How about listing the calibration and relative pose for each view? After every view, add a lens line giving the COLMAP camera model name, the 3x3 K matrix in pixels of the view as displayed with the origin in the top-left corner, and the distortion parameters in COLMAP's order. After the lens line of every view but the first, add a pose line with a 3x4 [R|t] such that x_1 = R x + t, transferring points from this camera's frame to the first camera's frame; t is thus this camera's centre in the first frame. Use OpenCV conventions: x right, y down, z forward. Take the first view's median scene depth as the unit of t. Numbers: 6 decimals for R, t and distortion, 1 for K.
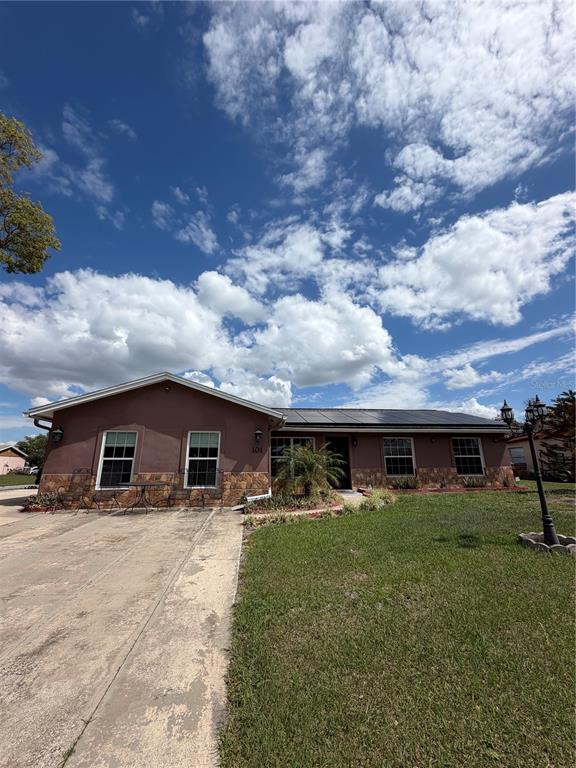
lens RADIAL K [[309.0, 0, 288.0], [0, 309.0, 384.0], [0, 0, 1]] dist [-0.019174, -0.000067]
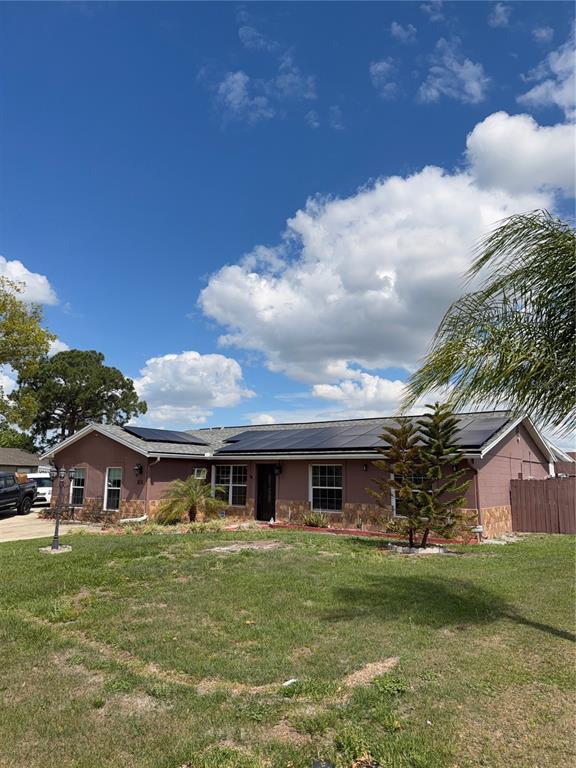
lens RADIAL K [[532.8, 0, 288.0], [0, 532.8, 384.0], [0, 0, 1]] dist [0.058137, -0.000431]
pose [[0.736763, -0.100890, -0.668582, 0.105406], [0.157407, 0.987230, 0.024484, -0.007591], [0.657574, -0.123278, 0.743235, -0.008487]]
